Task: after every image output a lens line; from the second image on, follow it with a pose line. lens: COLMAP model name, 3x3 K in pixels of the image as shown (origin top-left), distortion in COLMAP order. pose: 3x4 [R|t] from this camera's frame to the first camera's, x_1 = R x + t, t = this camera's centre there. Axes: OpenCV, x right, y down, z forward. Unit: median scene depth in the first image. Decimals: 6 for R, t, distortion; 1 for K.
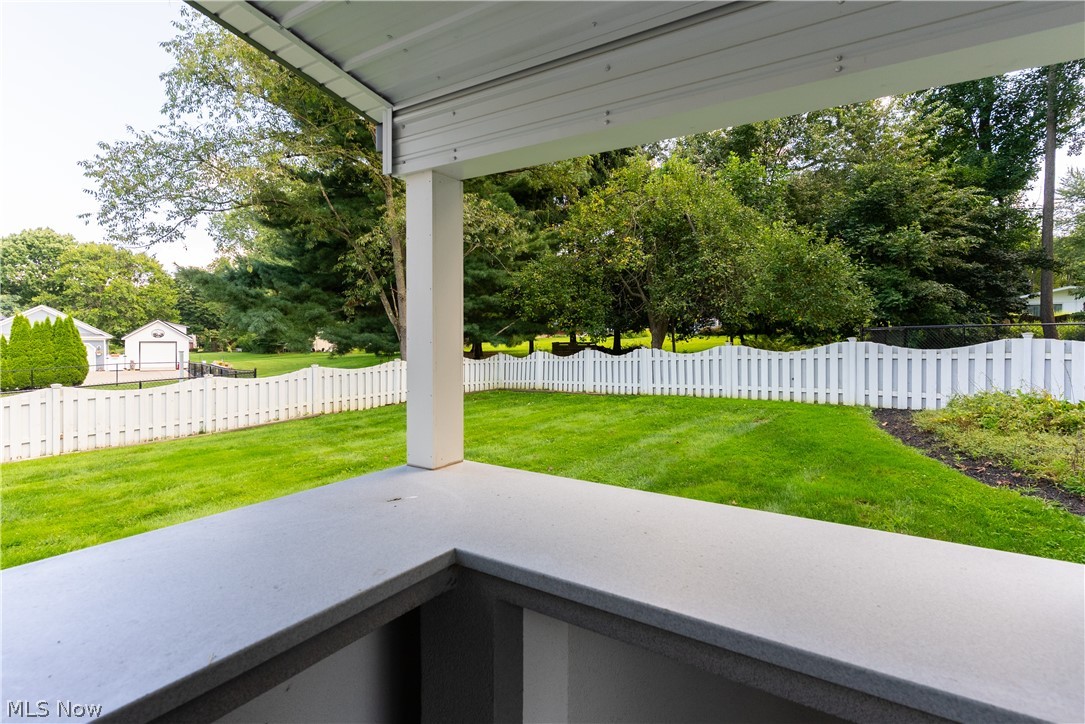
lens RADIAL K [[518.2, 0, 541.8], [0, 518.2, 343.7], [0, 0, 1]] dist [-0.006508, 0.000286]
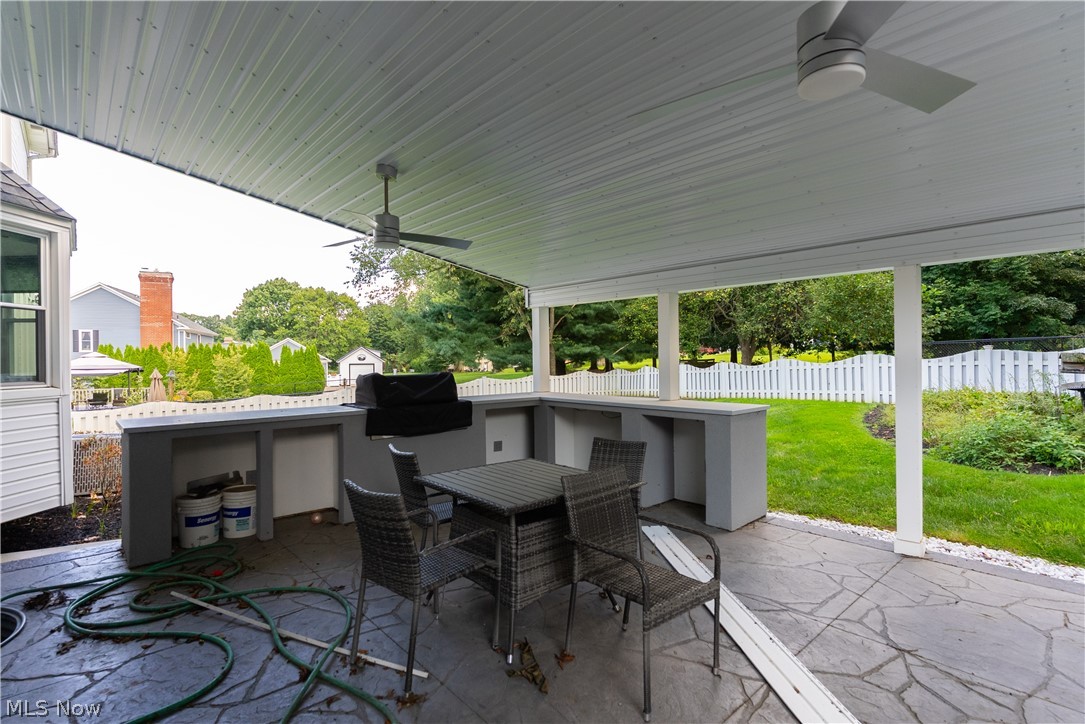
lens RADIAL K [[518.2, 0, 538.1], [0, 518.2, 357.3], [0, 0, 1]] dist [-0.006508, 0.000286]
pose [[0.960469, -0.015289, -0.277968, 0.085900], [0.011925, 0.999834, -0.013788, 0.006280], [0.278133, 0.009928, 0.960491, -0.270443]]
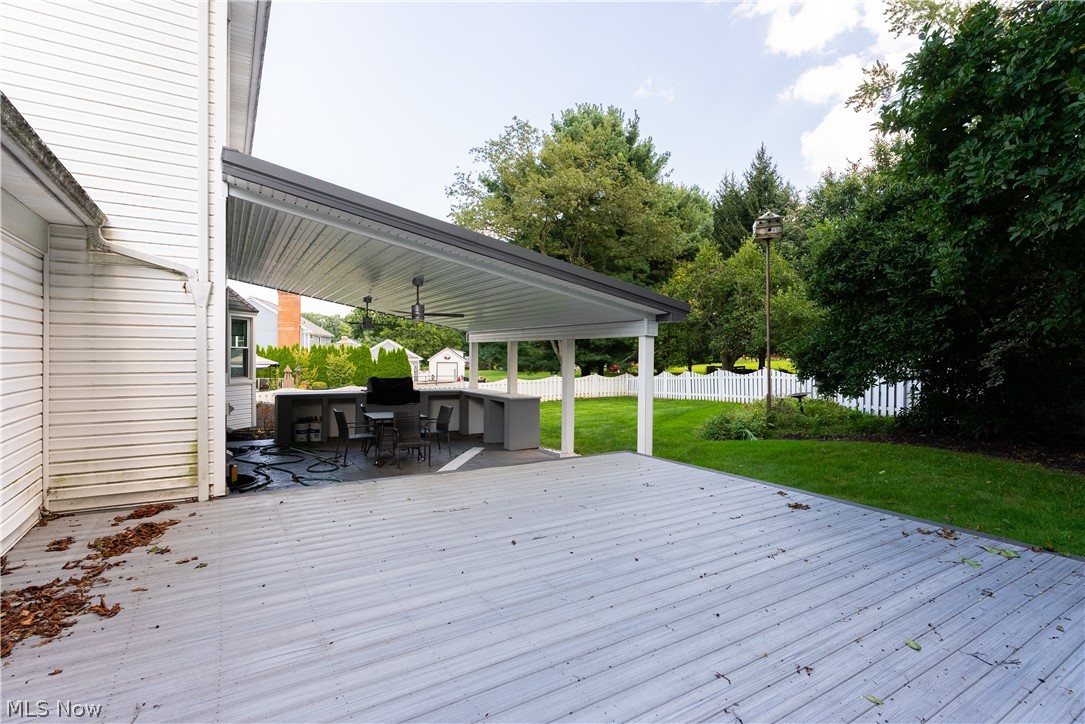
lens RADIAL K [[518.2, 0, 534.9], [0, 518.2, 360.6], [0, 0, 1]] dist [-0.006508, 0.000286]
pose [[0.889507, 0.007652, -0.456858, 0.380357], [-0.011563, 0.999917, -0.005766, -0.008252], [0.456776, 0.010412, 0.889521, -0.493409]]
